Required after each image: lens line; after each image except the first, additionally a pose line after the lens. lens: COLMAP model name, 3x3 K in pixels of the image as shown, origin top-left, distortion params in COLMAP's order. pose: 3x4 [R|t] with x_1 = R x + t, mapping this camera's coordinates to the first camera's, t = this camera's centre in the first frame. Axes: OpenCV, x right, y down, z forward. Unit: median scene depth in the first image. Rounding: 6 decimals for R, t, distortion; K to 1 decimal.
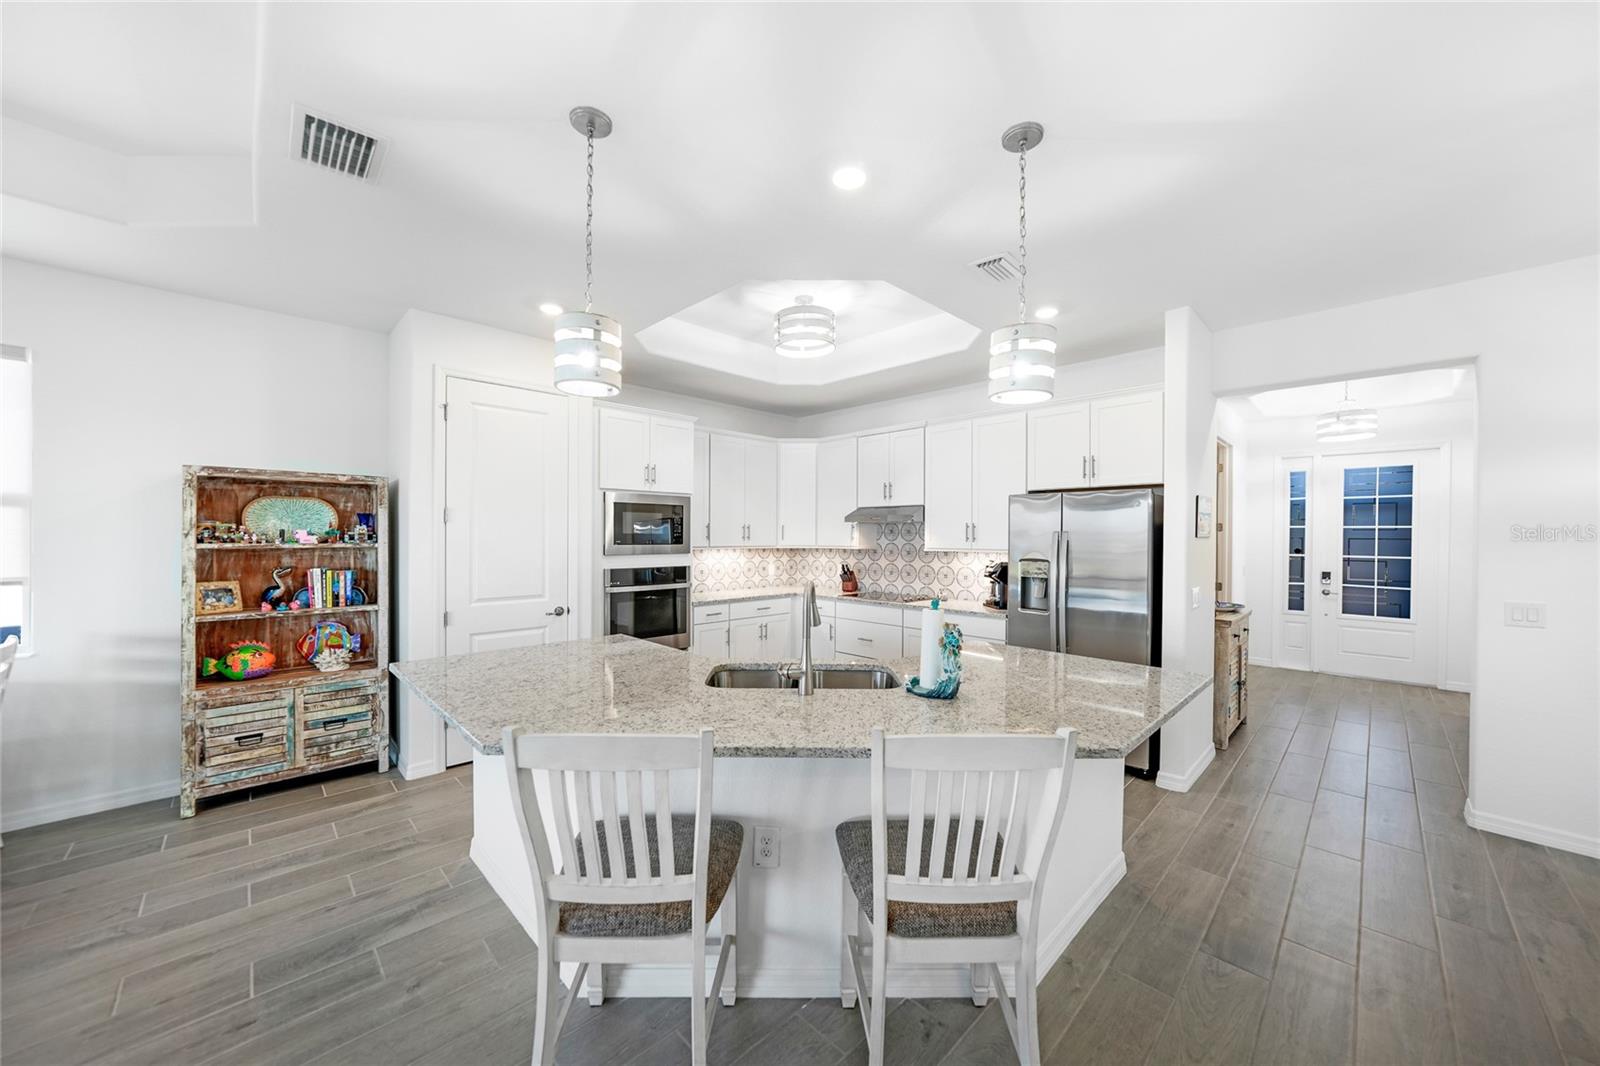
lens RADIAL K [[574.4, 0, 799.0], [0, 574.4, 538.4], [0, 0, 1]] dist [-0.025103, 0.007010]
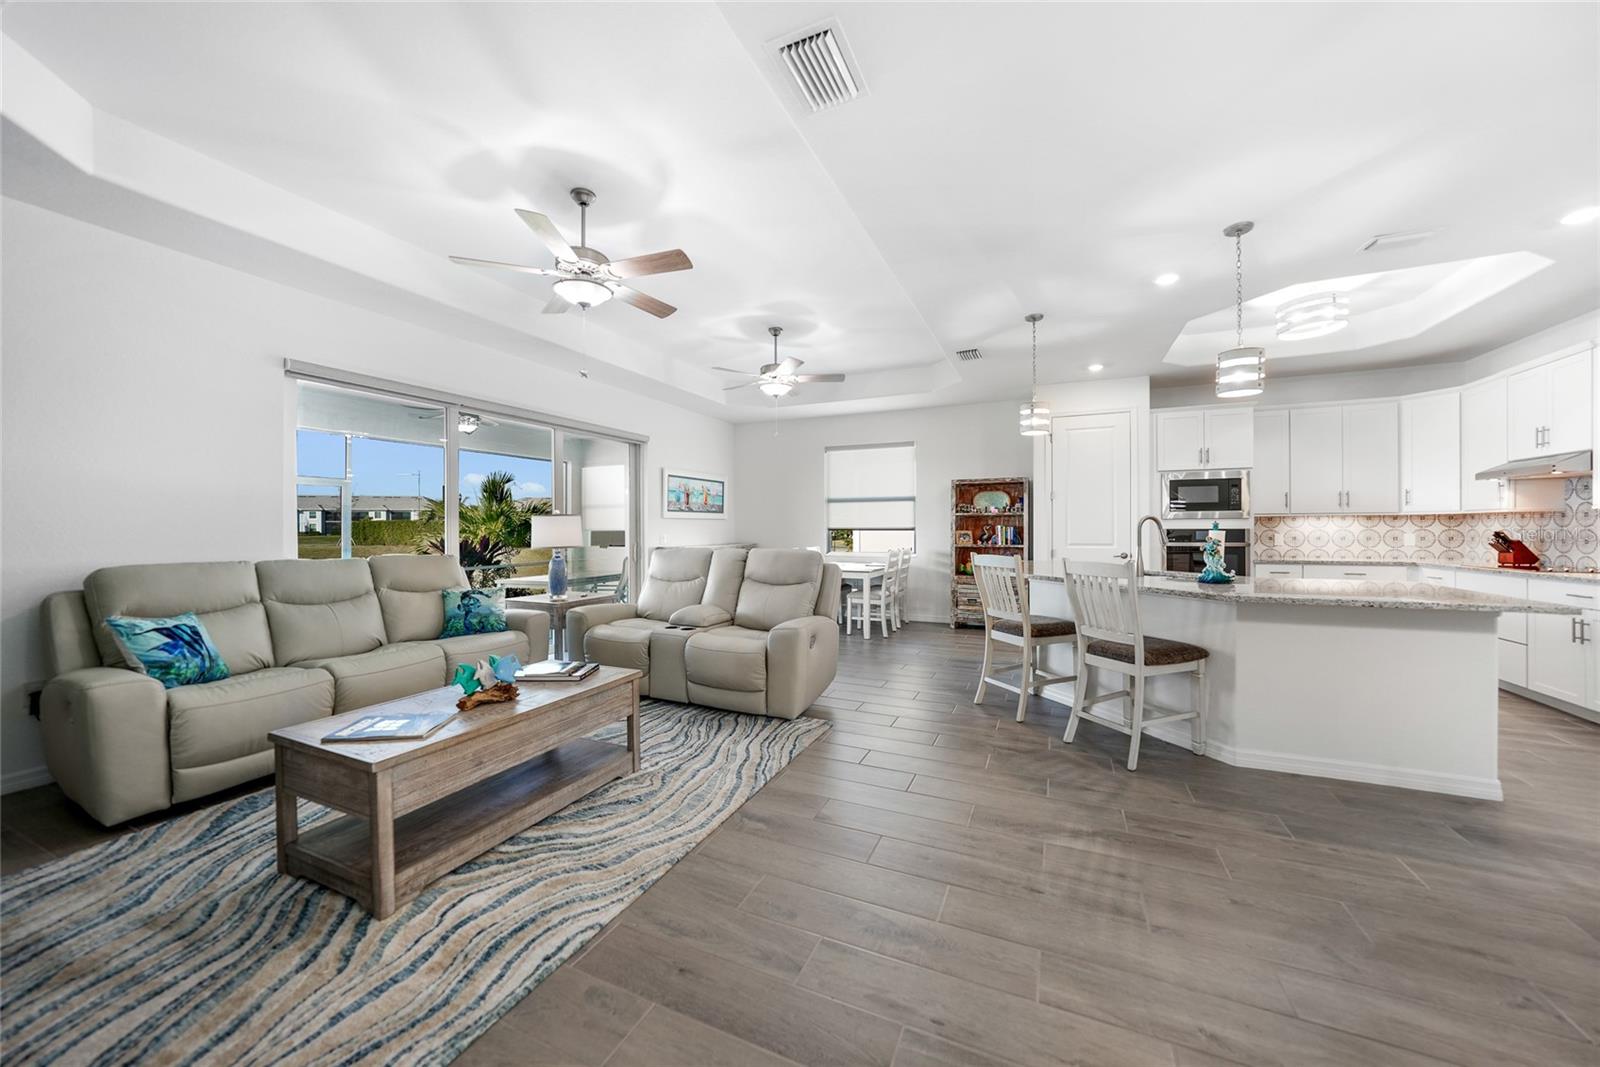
lens RADIAL K [[574.4, 0, 799.0], [0, 574.4, 538.9], [0, 0, 1]] dist [-0.025103, 0.007010]
pose [[0.358002, 0.009104, -0.933677, 0.632393], [0.000024, 0.999952, 0.009760, 0.064049], [0.933721, -0.003516, 0.357984, -0.316475]]
